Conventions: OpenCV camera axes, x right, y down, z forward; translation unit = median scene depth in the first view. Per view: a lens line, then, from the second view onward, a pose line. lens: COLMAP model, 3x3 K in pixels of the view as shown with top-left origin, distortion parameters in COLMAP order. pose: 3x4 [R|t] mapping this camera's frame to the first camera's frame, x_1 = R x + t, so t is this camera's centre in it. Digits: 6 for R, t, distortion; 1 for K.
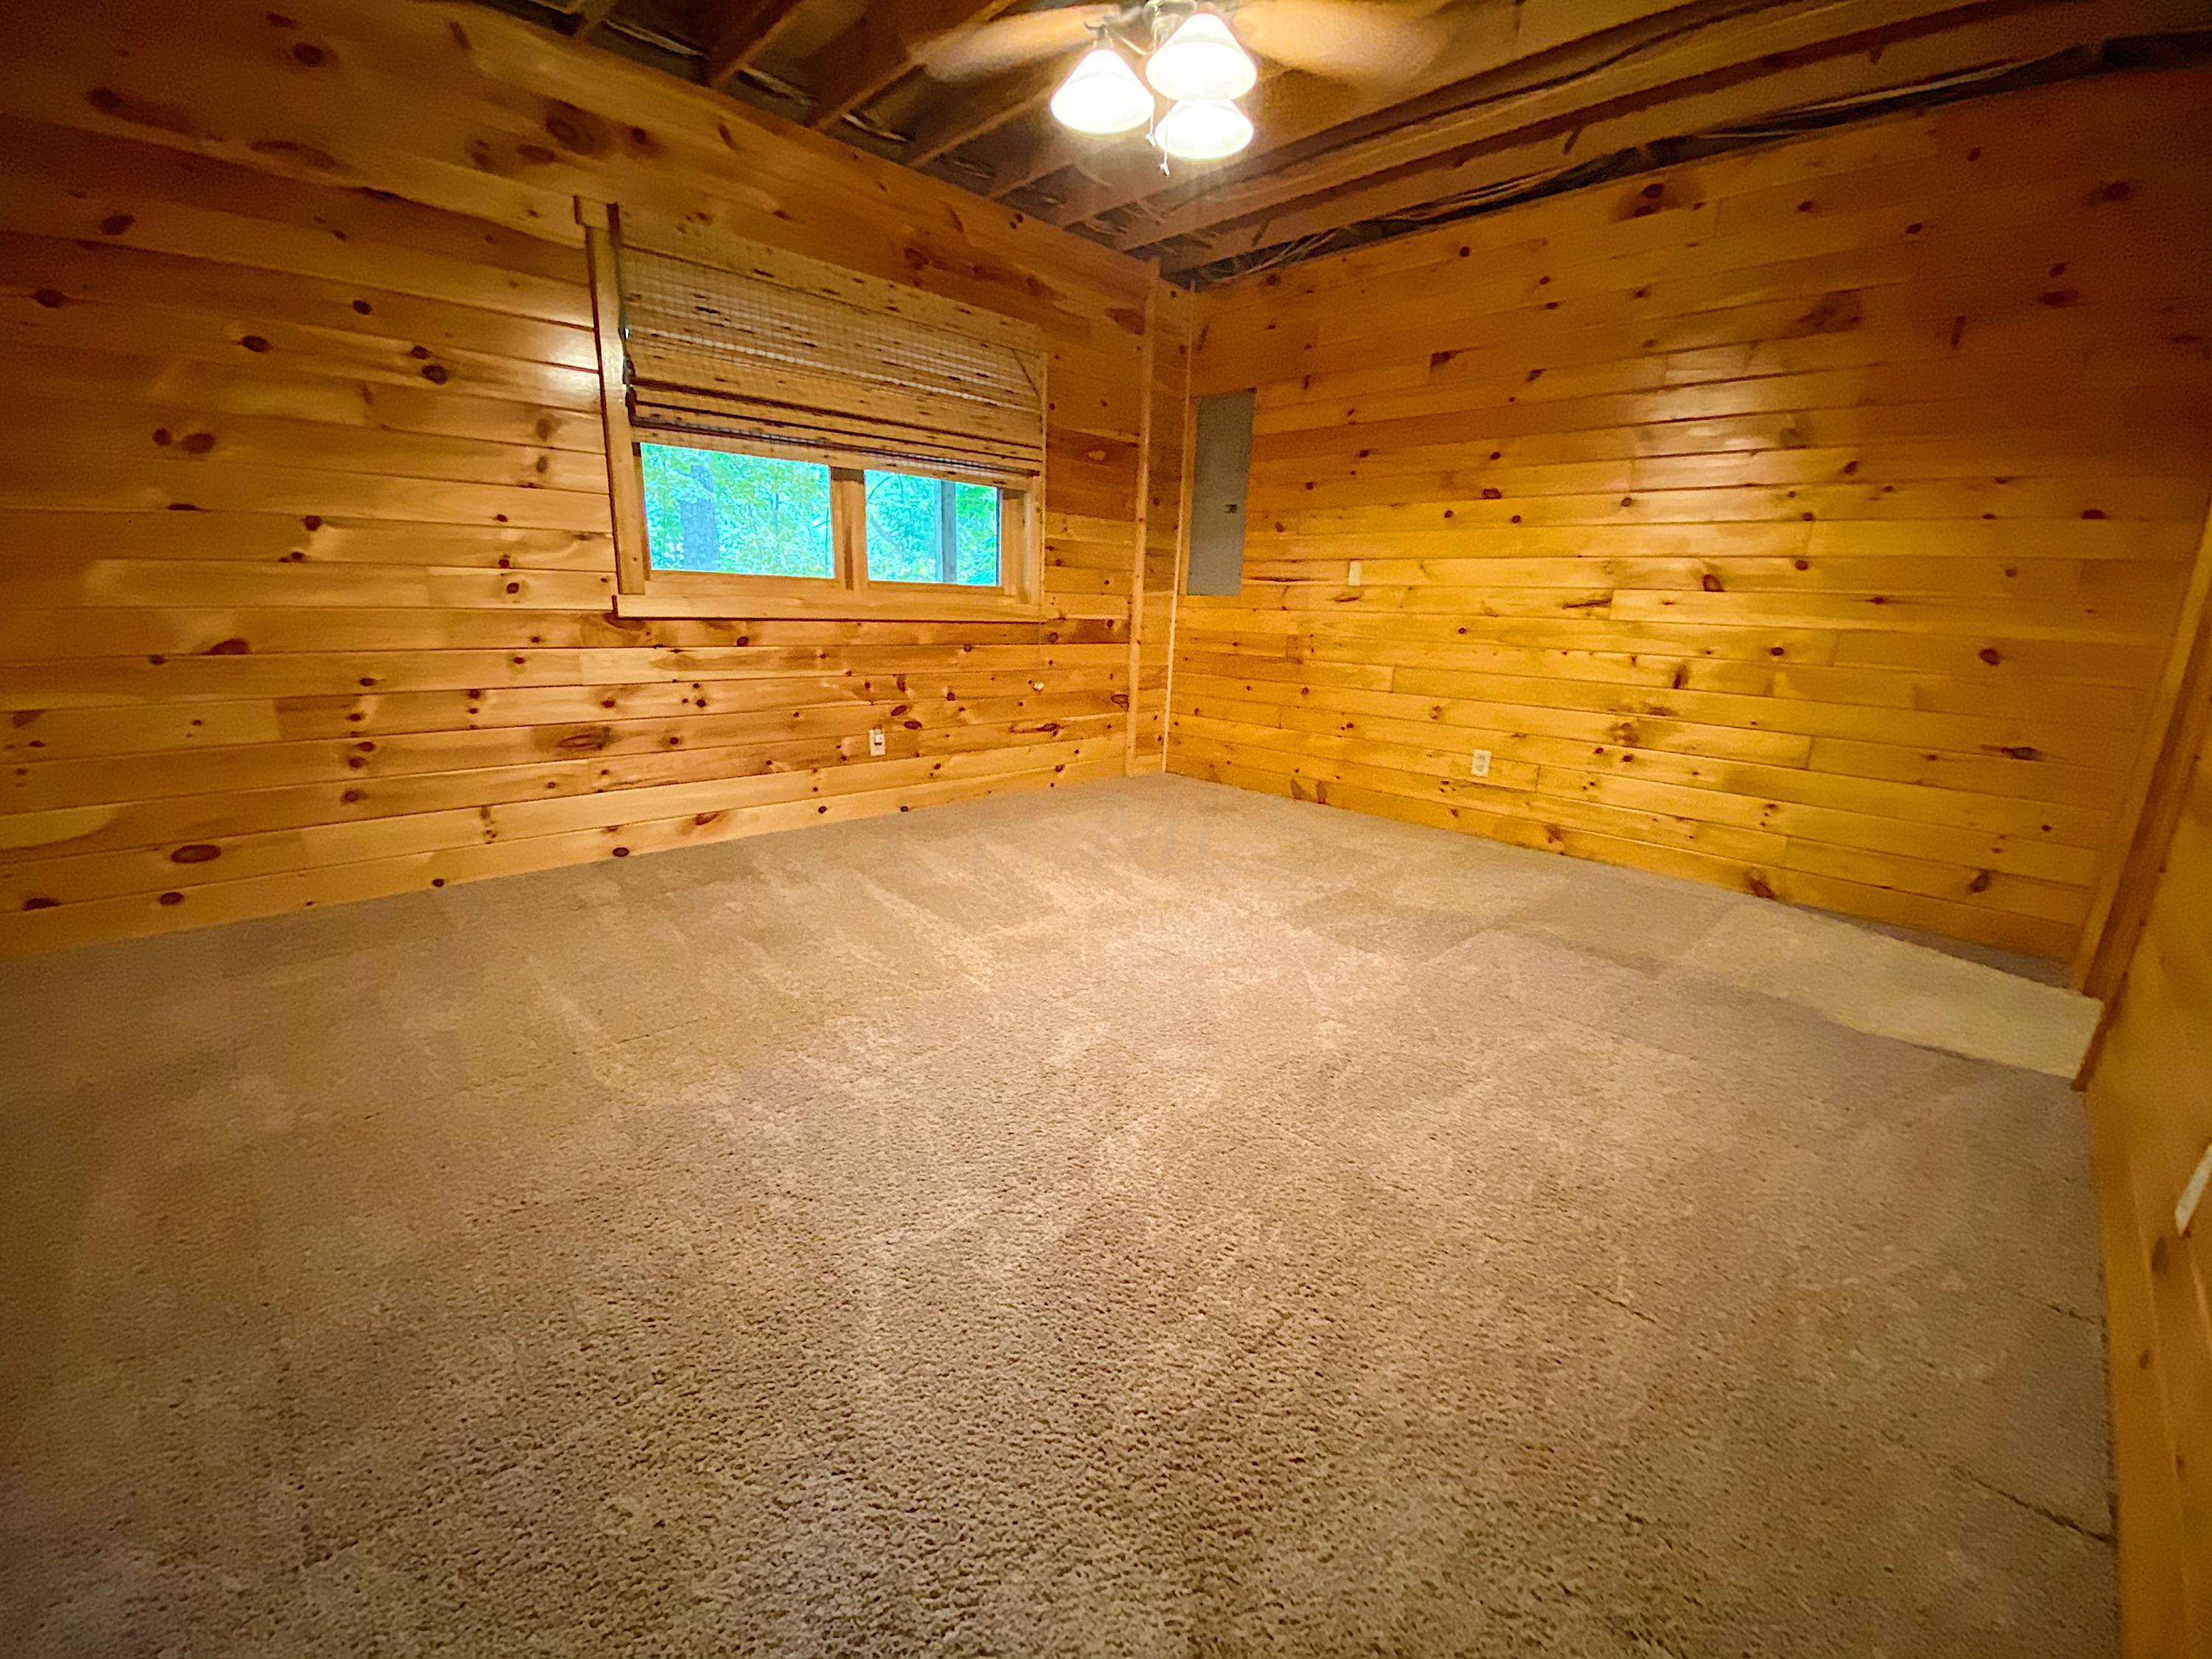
lens RADIAL K [[905.0, 0, 1109.5], [0, 905.0, 834.4], [0, 0, 1]] dist [0.047420, -0.036915]
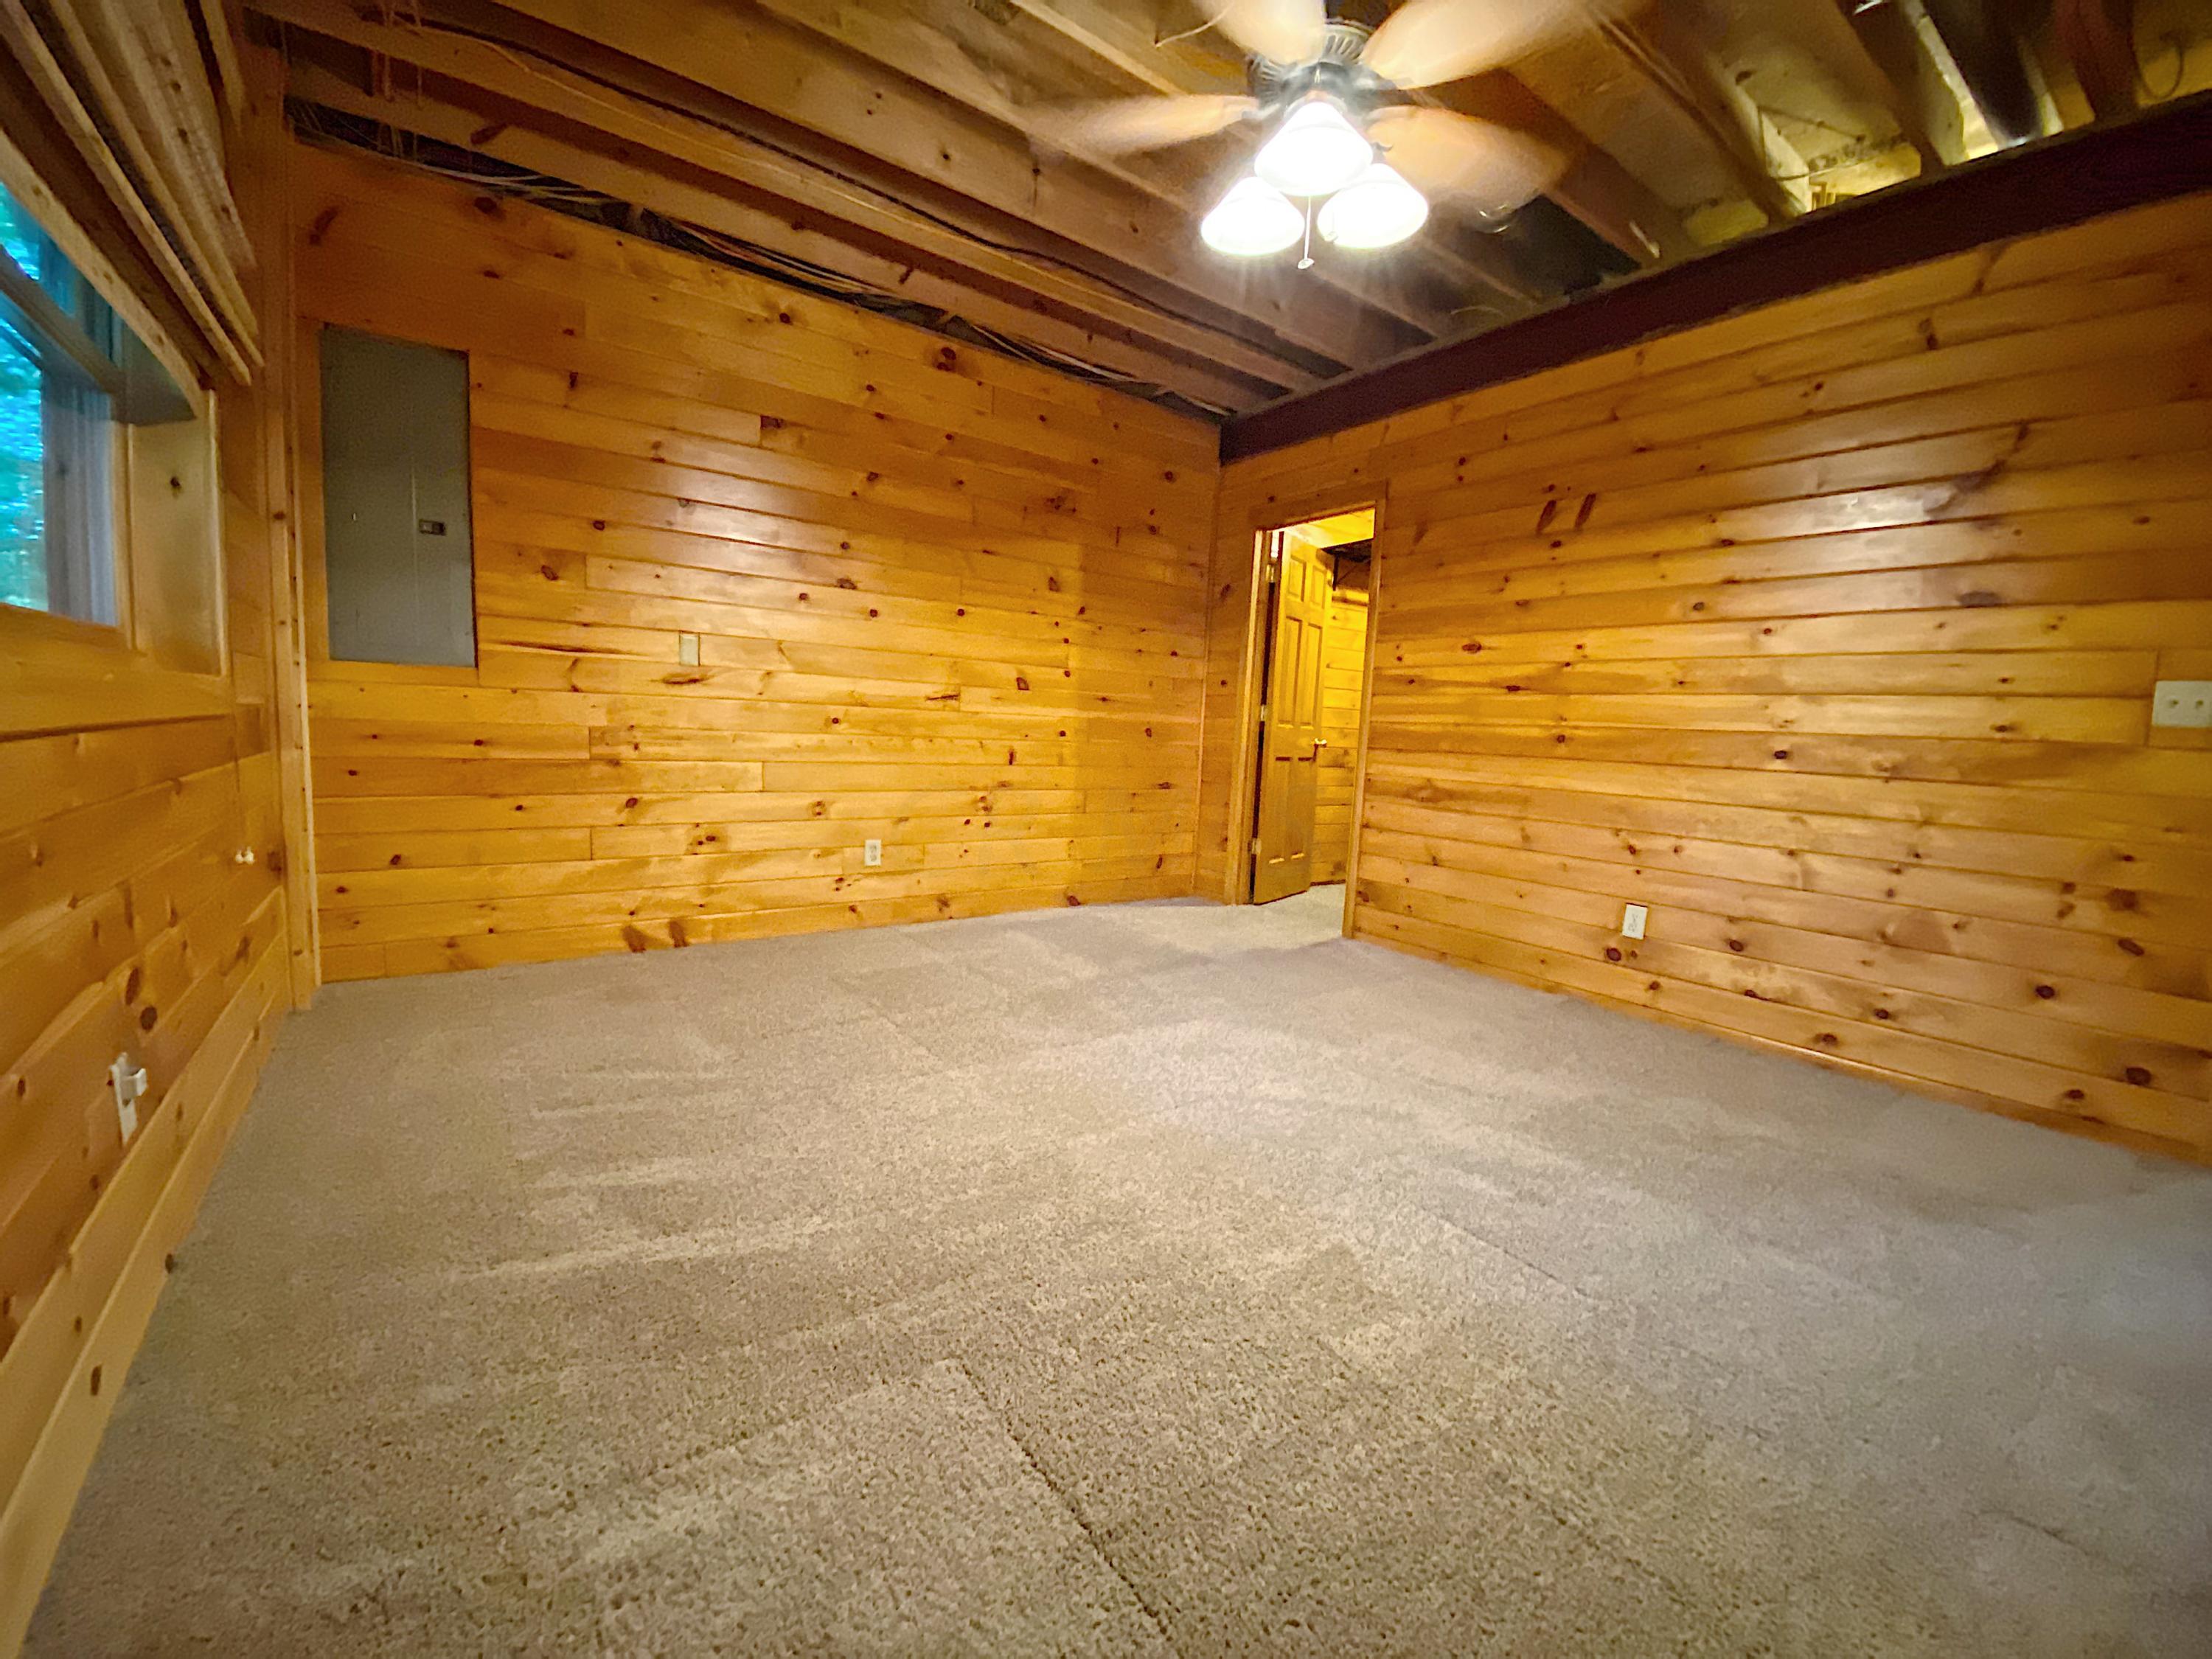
lens RADIAL K [[905.0, 0, 1109.5], [0, 905.0, 834.4], [0, 0, 1]] dist [0.047420, -0.036915]
pose [[0.153450, -0.148146, 0.976988, -0.564303], [0.208660, 0.971262, 0.114505, -0.173970], [-0.965875, 0.186288, 0.179953, 0.638370]]
